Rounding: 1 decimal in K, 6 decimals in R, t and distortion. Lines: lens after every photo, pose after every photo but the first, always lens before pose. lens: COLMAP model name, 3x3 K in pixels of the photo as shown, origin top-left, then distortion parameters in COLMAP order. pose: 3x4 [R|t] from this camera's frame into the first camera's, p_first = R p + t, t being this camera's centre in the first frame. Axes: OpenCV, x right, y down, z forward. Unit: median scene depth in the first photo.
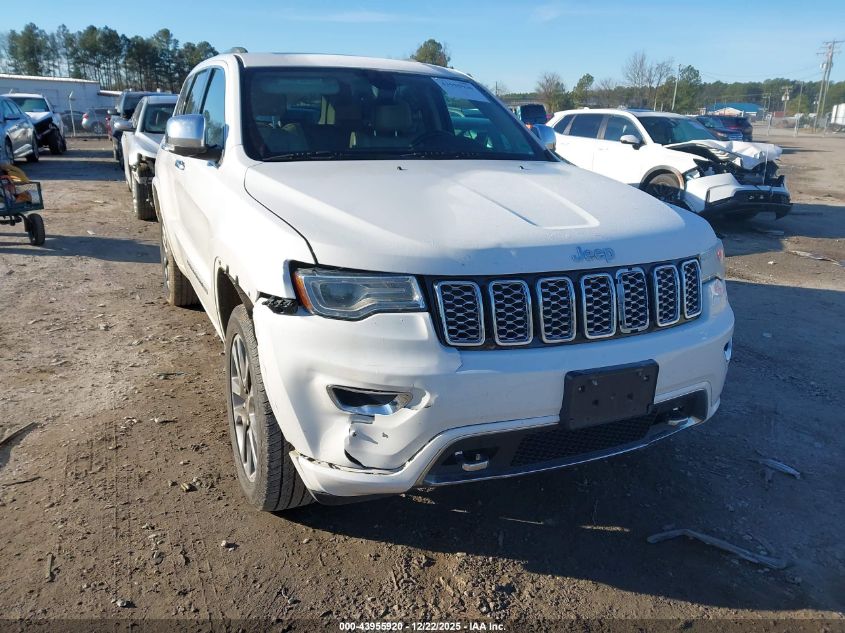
lens RADIAL K [[680.5, 0, 422.5], [0, 680.5, 316.5], [0, 0, 1]] dist [0.010245, -0.006709]
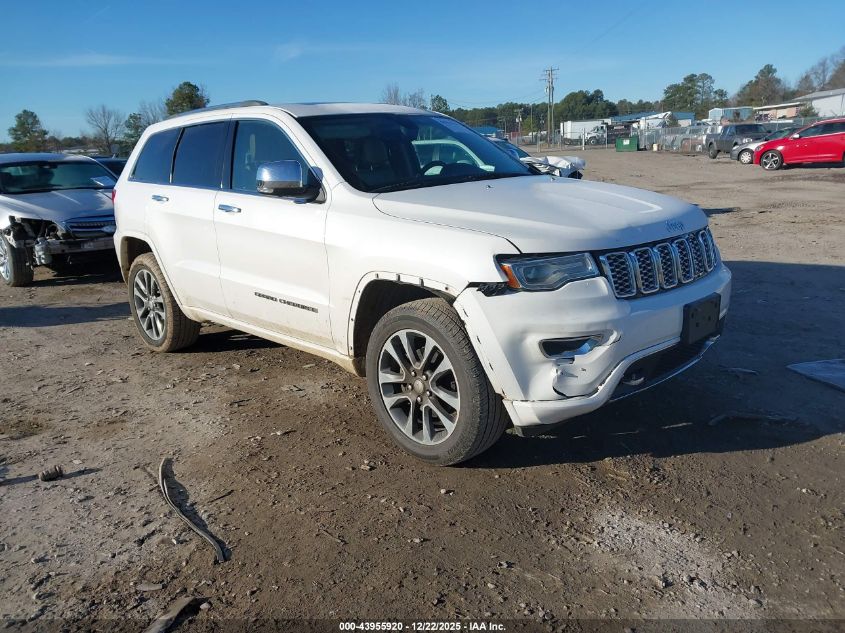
lens RADIAL K [[680.5, 0, 422.5], [0, 680.5, 316.5], [0, 0, 1]] dist [0.010245, -0.006709]
pose [[0.937384, -0.150393, 0.314156, -0.758411], [0.165115, 0.986059, -0.020627, 0.040784], [-0.306674, 0.071208, 0.949147, -0.218643]]
